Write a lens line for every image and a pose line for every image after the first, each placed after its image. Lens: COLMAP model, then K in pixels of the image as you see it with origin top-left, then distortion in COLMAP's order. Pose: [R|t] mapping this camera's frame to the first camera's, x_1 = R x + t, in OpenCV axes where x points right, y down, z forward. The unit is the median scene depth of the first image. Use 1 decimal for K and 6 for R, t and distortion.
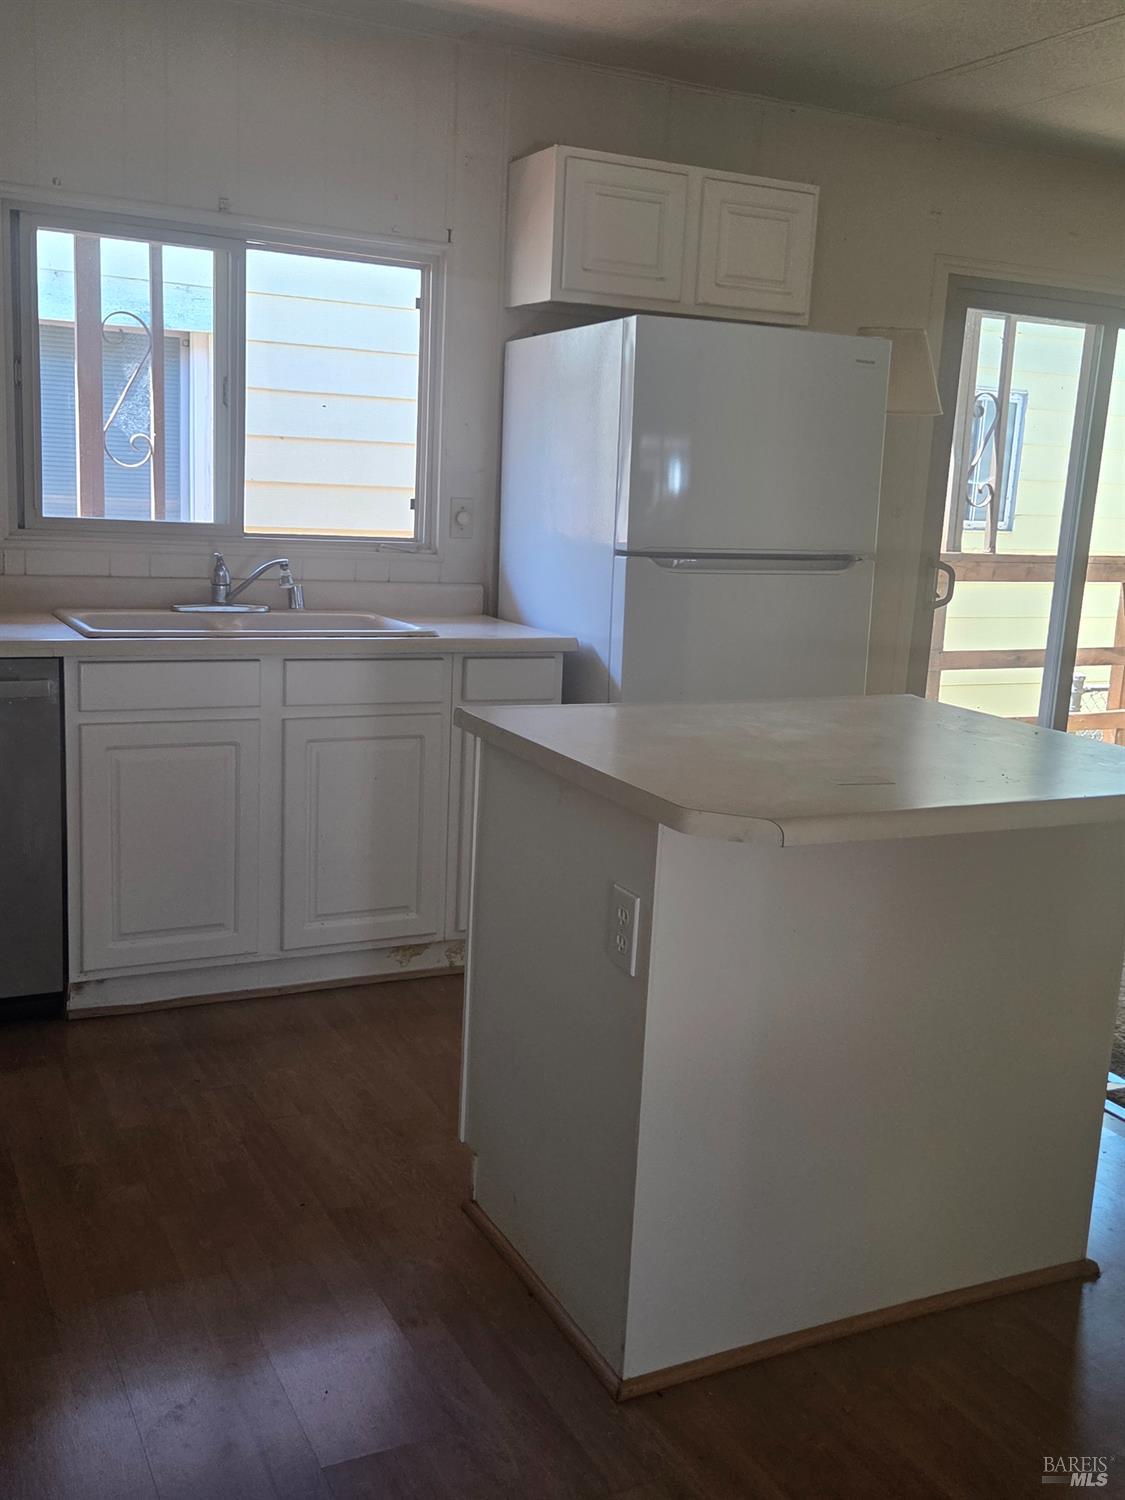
lens RADIAL K [[1432.5, 0, 562.5], [0, 1432.5, 750.0], [0, 0, 1]] dist [0.058981, -0.029454]
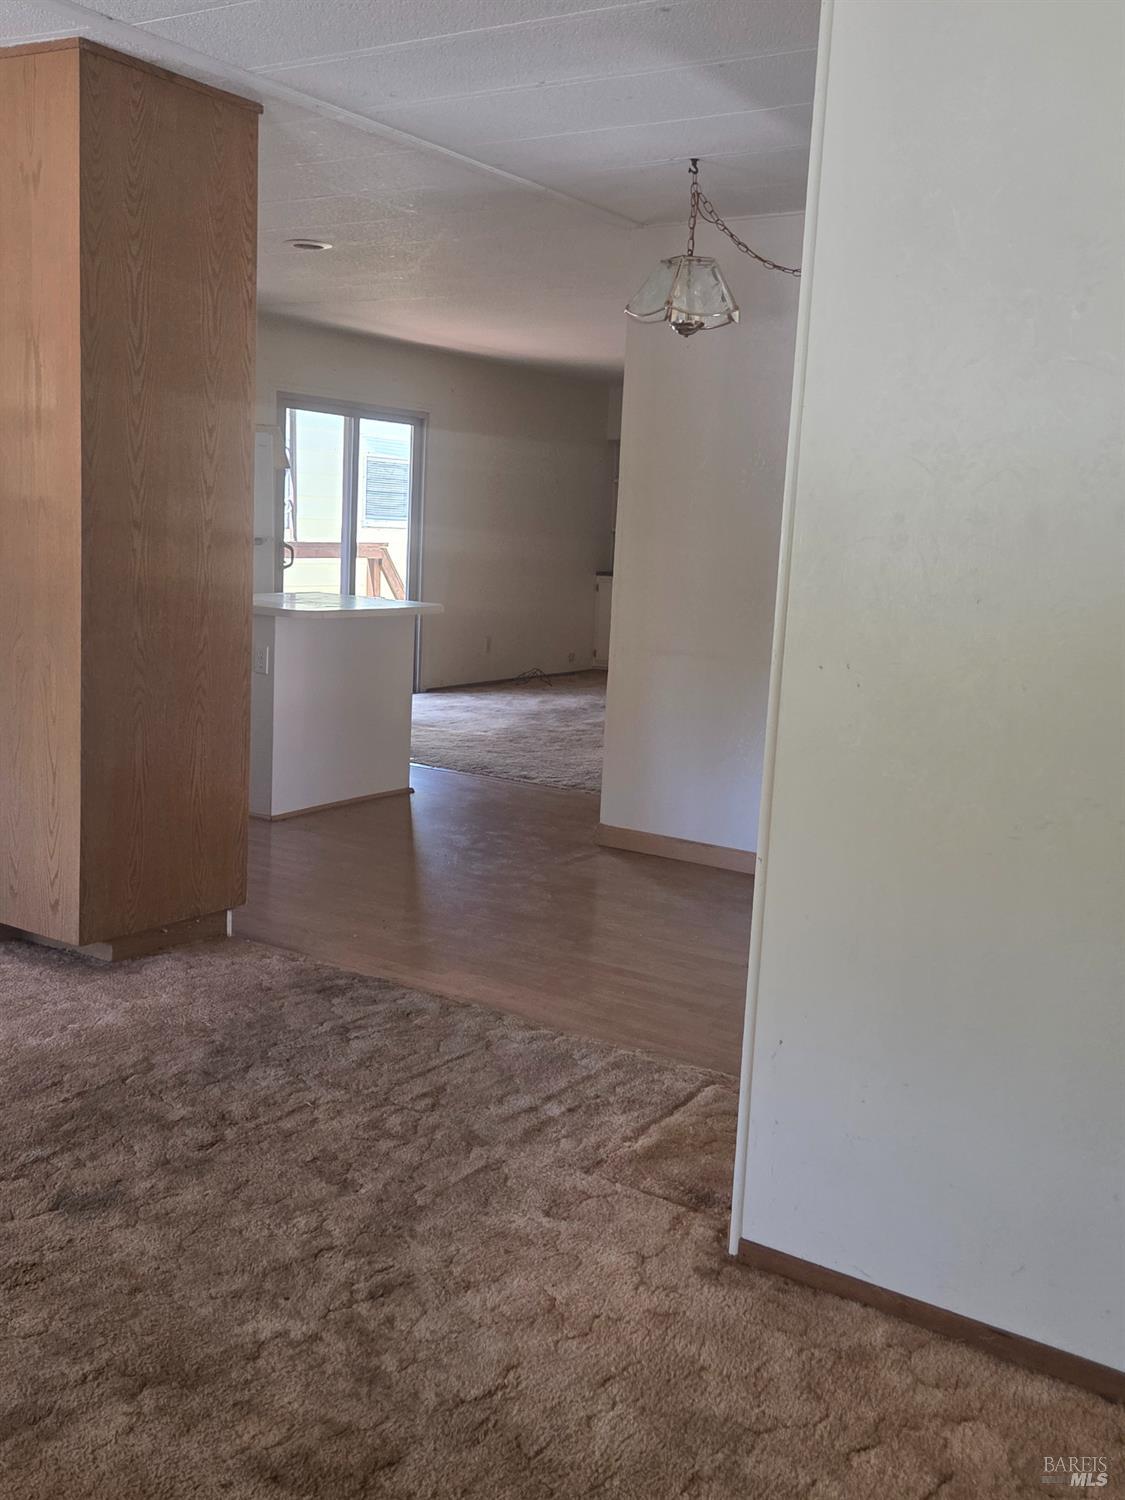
lens RADIAL K [[1432.5, 0, 562.5], [0, 1432.5, 750.0], [0, 0, 1]] dist [0.058981, -0.029454]
pose [[0.864528, -0.094541, 0.493613, -0.466320], [0.098482, 0.994975, 0.018081, 0.167151], [-0.492842, 0.032981, 0.869493, -0.971562]]
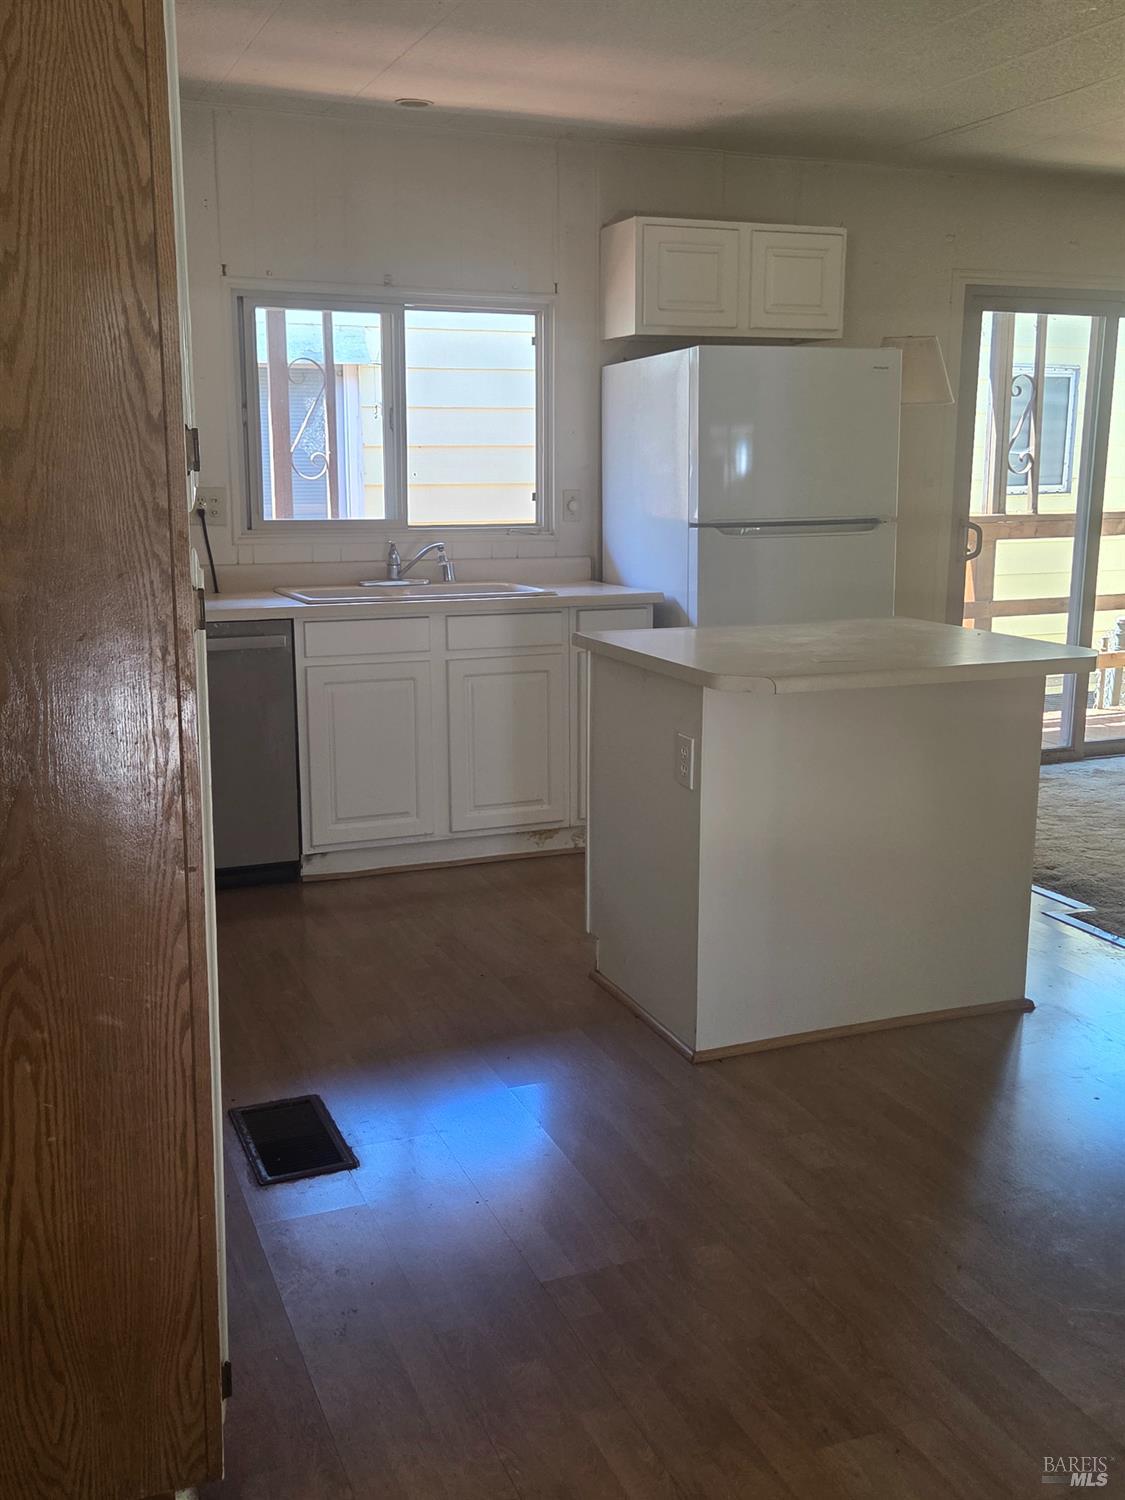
lens RADIAL K [[1415.6, 0, 544.3], [0, 1415.6, 745.6], [0, 0, 1]] dist [0.064511, -0.010721]
pose [[0.995036, -0.033193, -0.093818, 0.018409], [0.033823, 0.999415, 0.005130, 0.050007], [0.093593, -0.008277, 0.995576, -0.293095]]
